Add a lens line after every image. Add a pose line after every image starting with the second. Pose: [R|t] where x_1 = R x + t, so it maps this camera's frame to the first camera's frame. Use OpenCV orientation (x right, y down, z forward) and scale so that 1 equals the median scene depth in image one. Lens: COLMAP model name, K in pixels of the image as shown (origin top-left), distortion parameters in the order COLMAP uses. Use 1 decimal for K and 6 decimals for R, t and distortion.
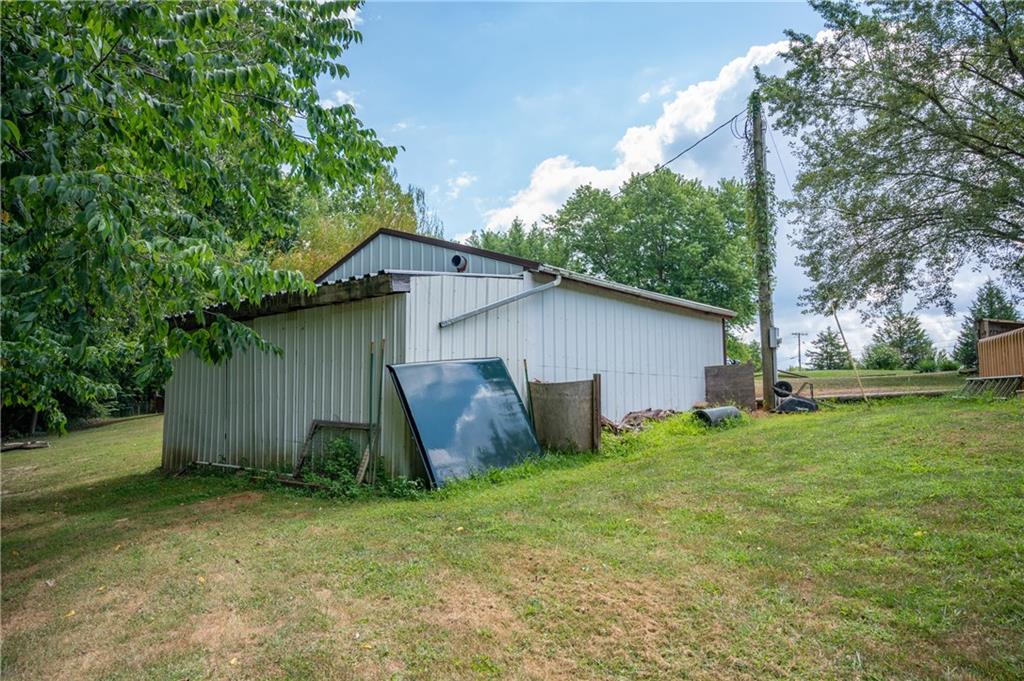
lens RADIAL K [[704.8, 0, 500.5], [0, 704.8, 341.5], [0, 0, 1]] dist [-0.005983, 0.001386]
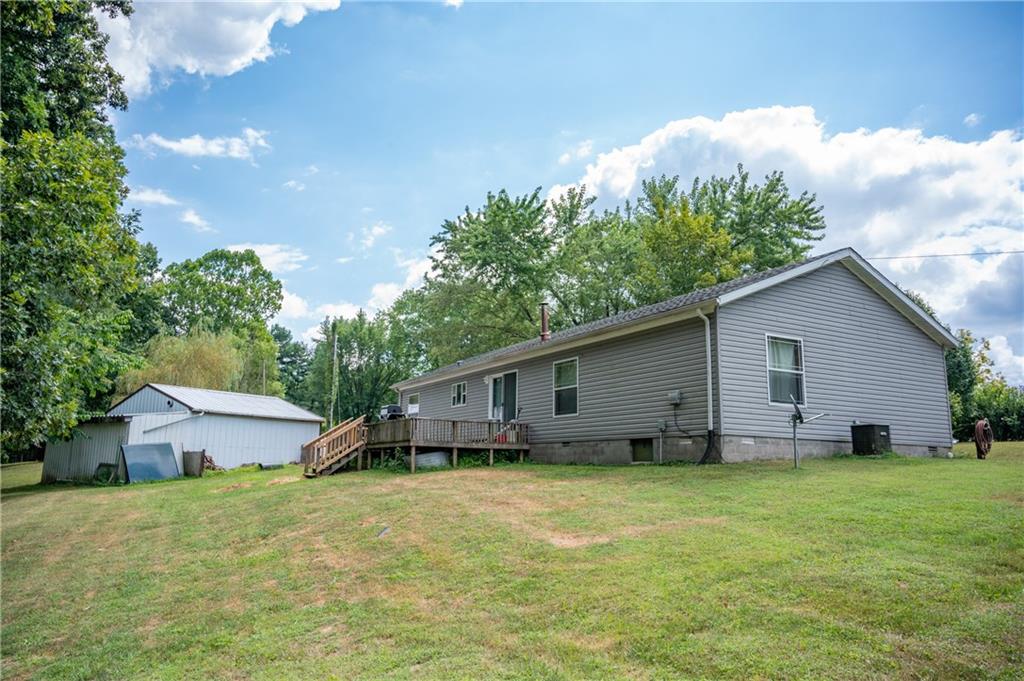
lens RADIAL K [[692.9, 0, 486.1], [0, 692.9, 344.2], [0, 0, 1]] dist [-0.015463, -0.004616]
pose [[0.991288, 0.037843, 0.126161, 0.941872], [-0.026696, 0.995683, -0.088899, -0.166430], [-0.128980, 0.084756, 0.988018, -2.062108]]
